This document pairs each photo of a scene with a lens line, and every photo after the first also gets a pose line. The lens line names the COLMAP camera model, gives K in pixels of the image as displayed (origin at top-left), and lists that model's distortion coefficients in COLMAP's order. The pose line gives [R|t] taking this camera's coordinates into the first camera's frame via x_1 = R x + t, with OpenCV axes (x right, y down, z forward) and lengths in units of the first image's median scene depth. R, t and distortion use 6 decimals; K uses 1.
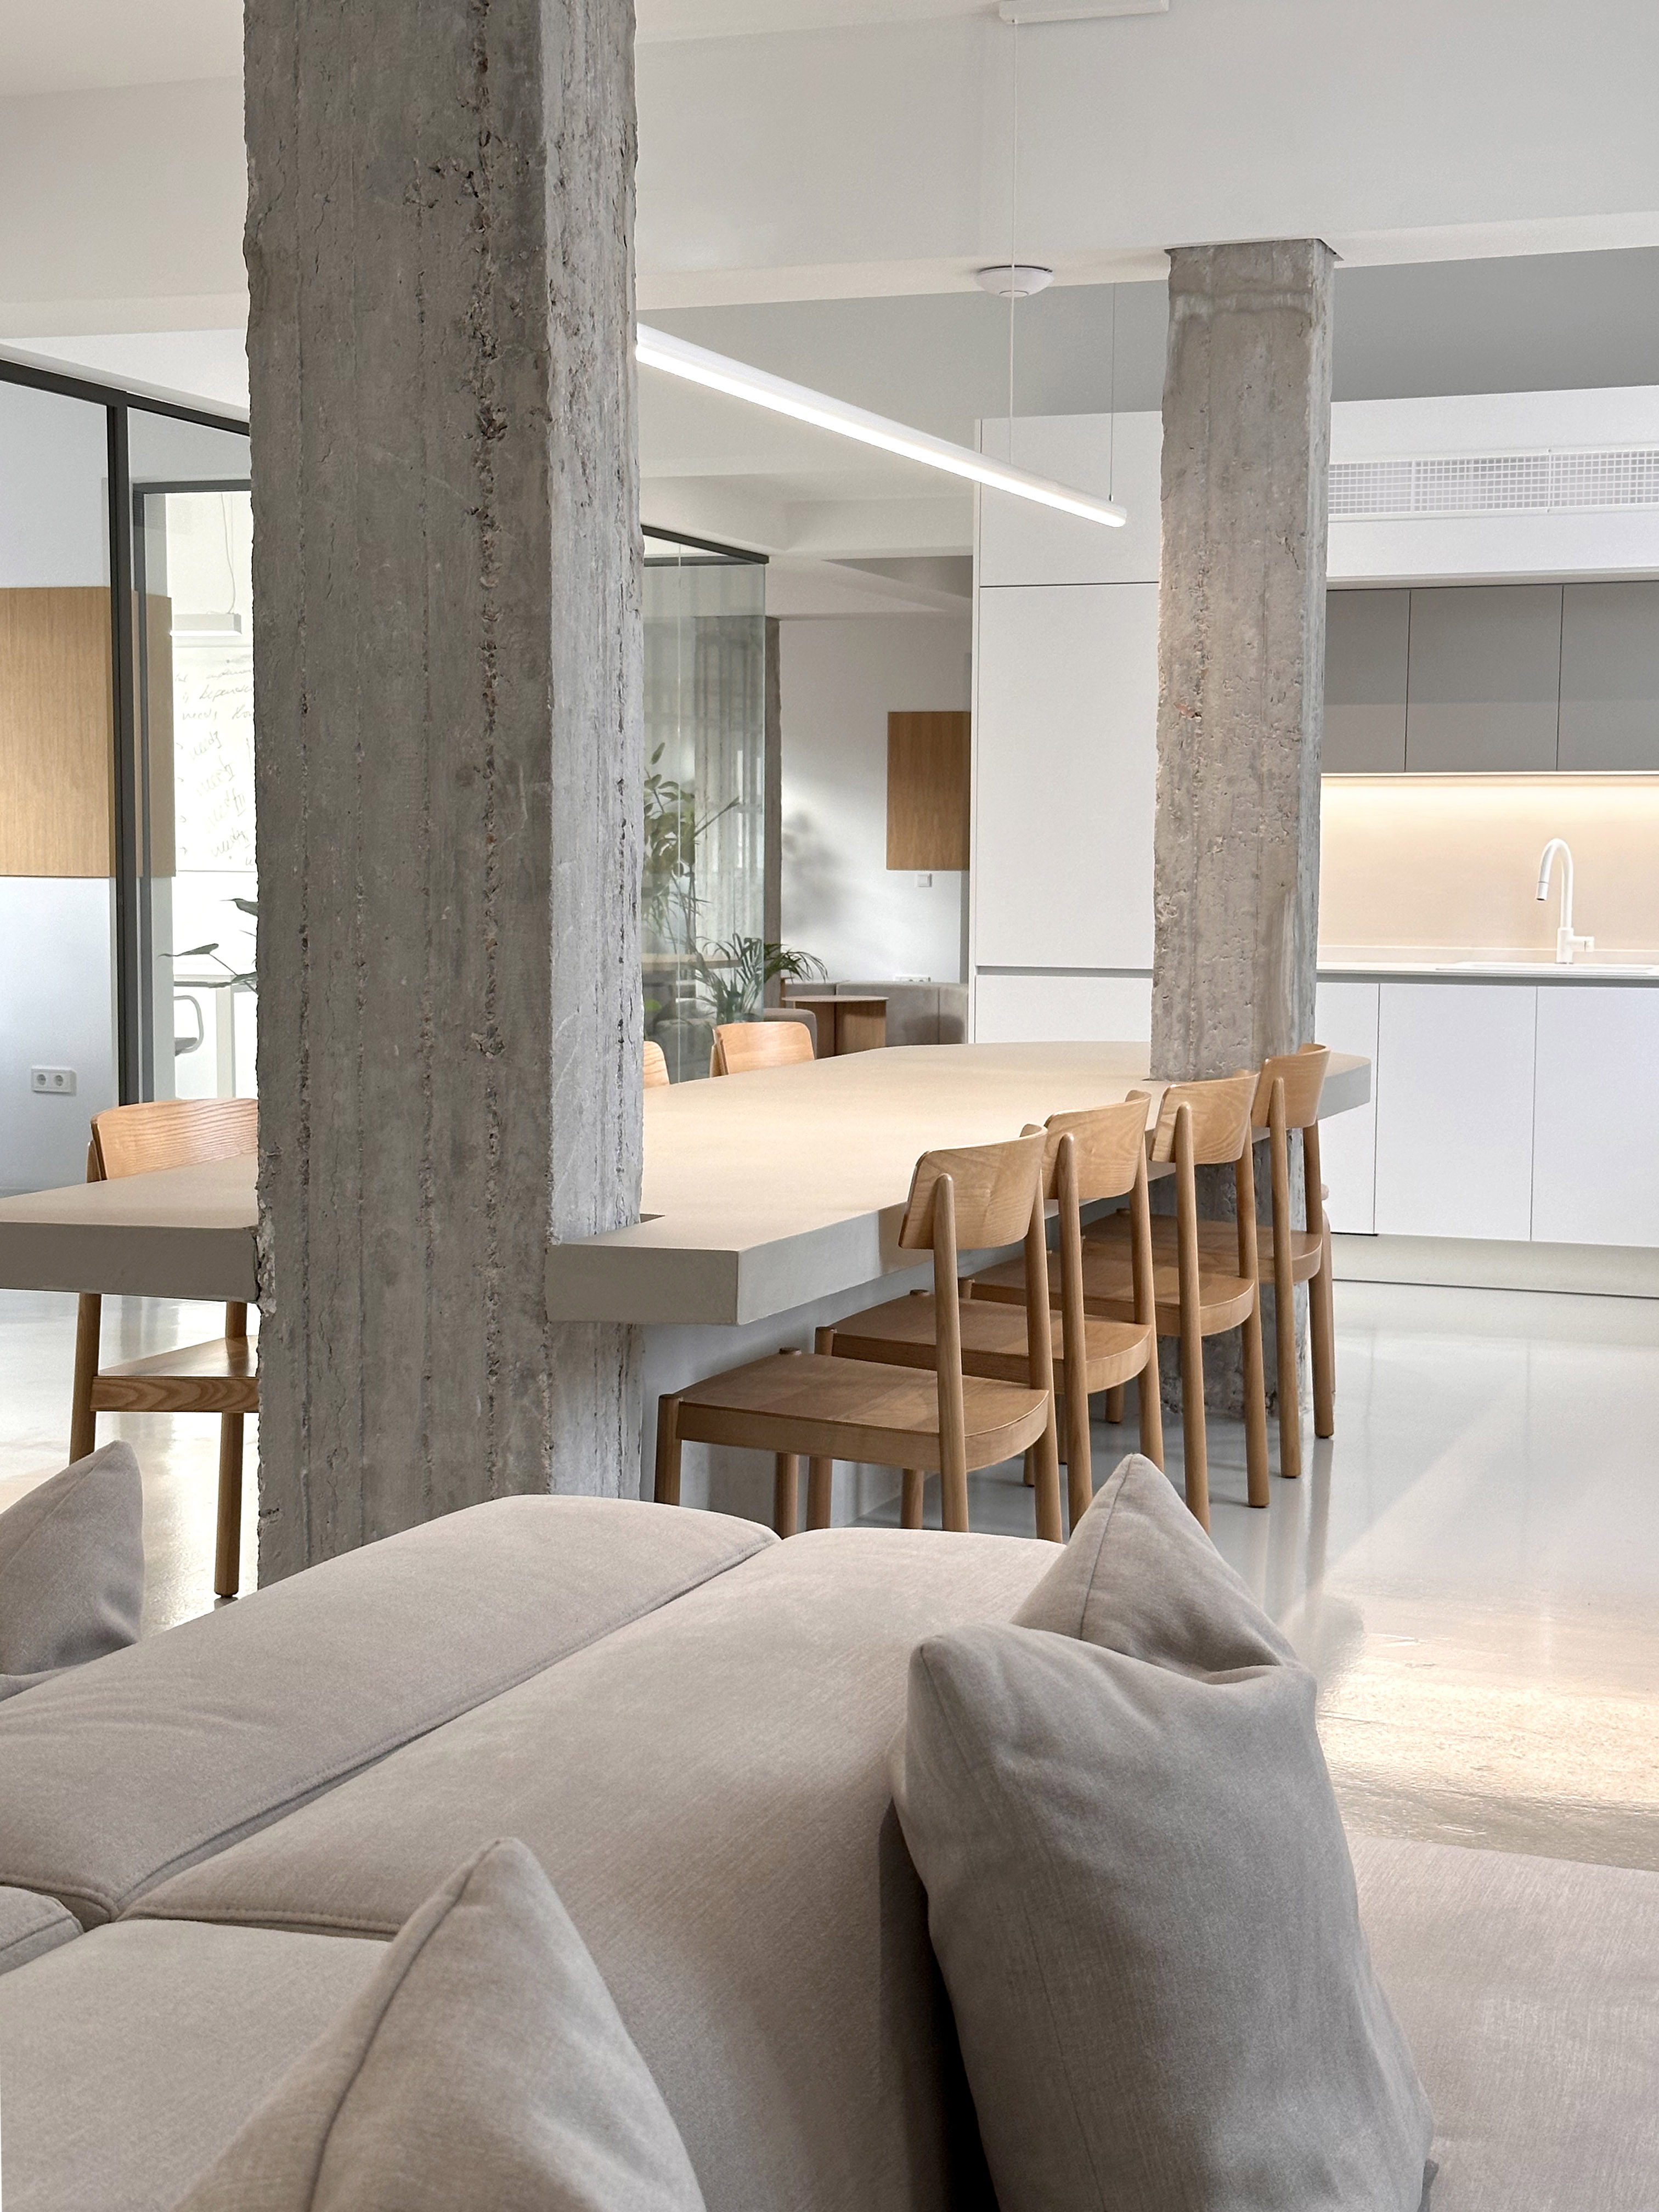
lens RADIAL K [[3223.1, 0, 829.5], [0, 3223.1, 1106.0], [0, 0, 1]] dist [0.115339, 0.019903]
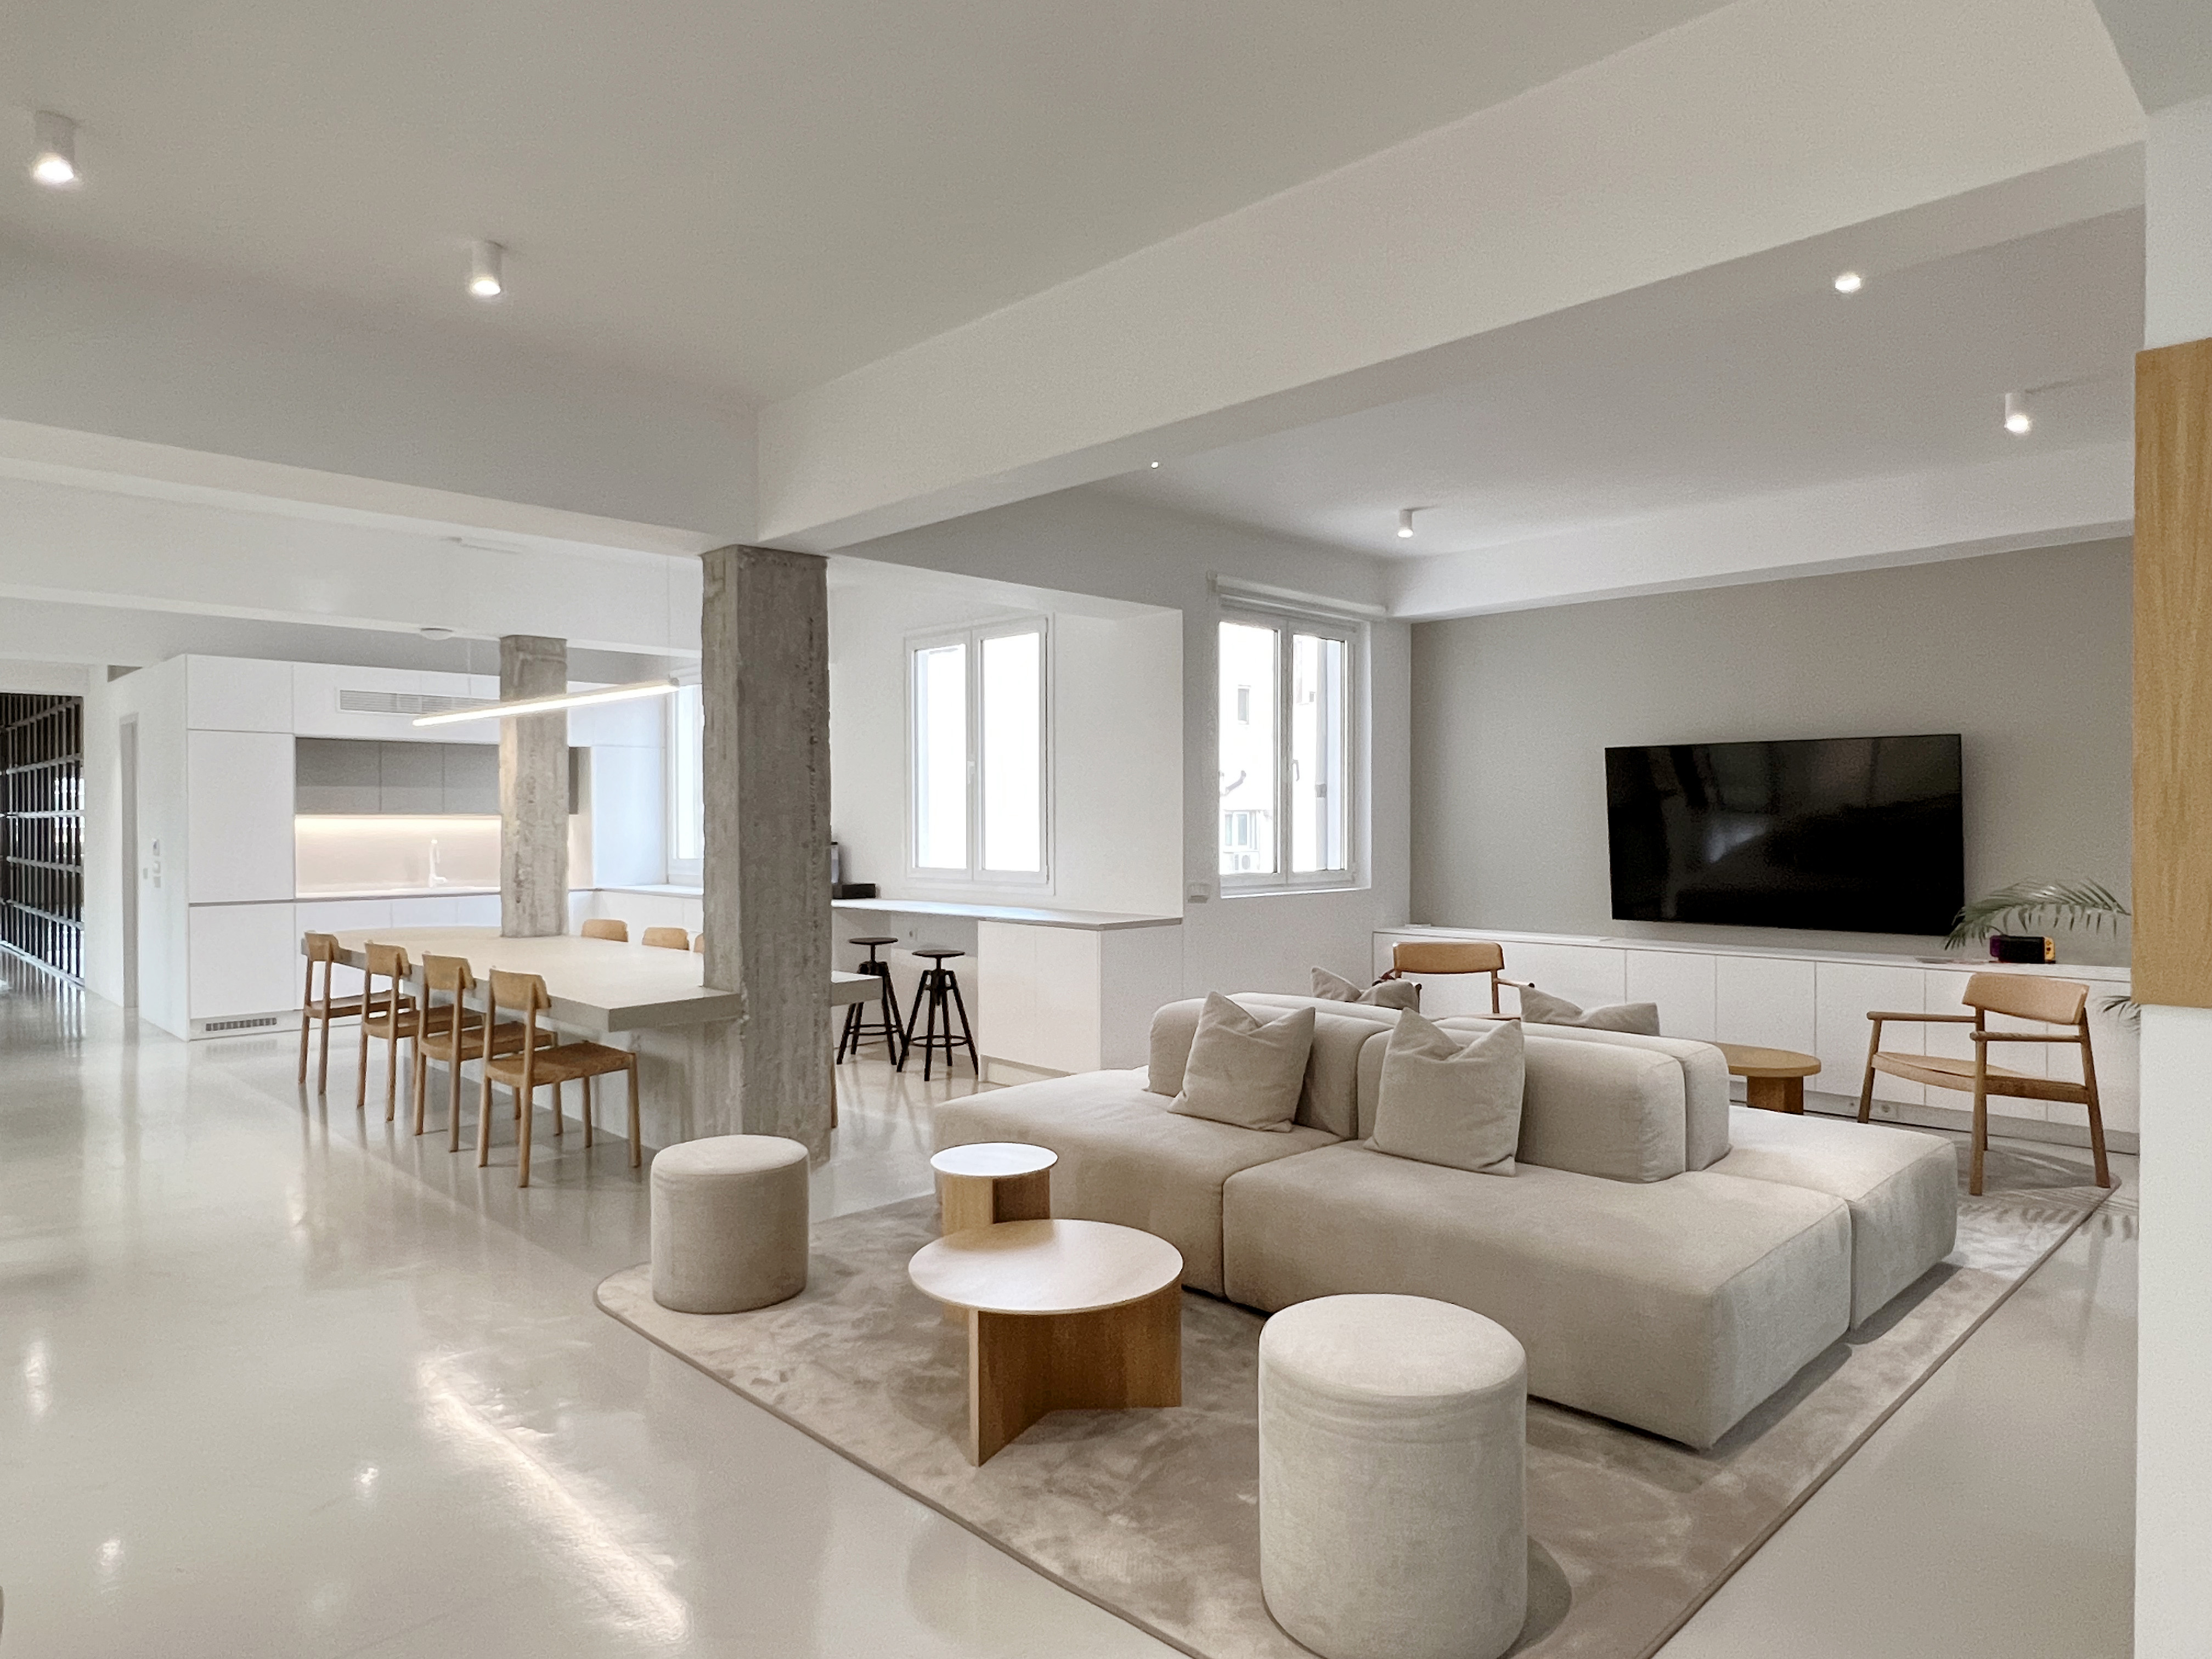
lens RADIAL K [[1361.4, 0, 1106.0], [0, 1361.4, 829.5], [0, 0, 1]] dist [-0.000533, -0.000198]
pose [[0.413405, -0.015545, 0.910415, -1.227324], [0.076062, 0.996949, -0.017516, -0.068605], [-0.907365, 0.076489, 0.413326, 0.142249]]
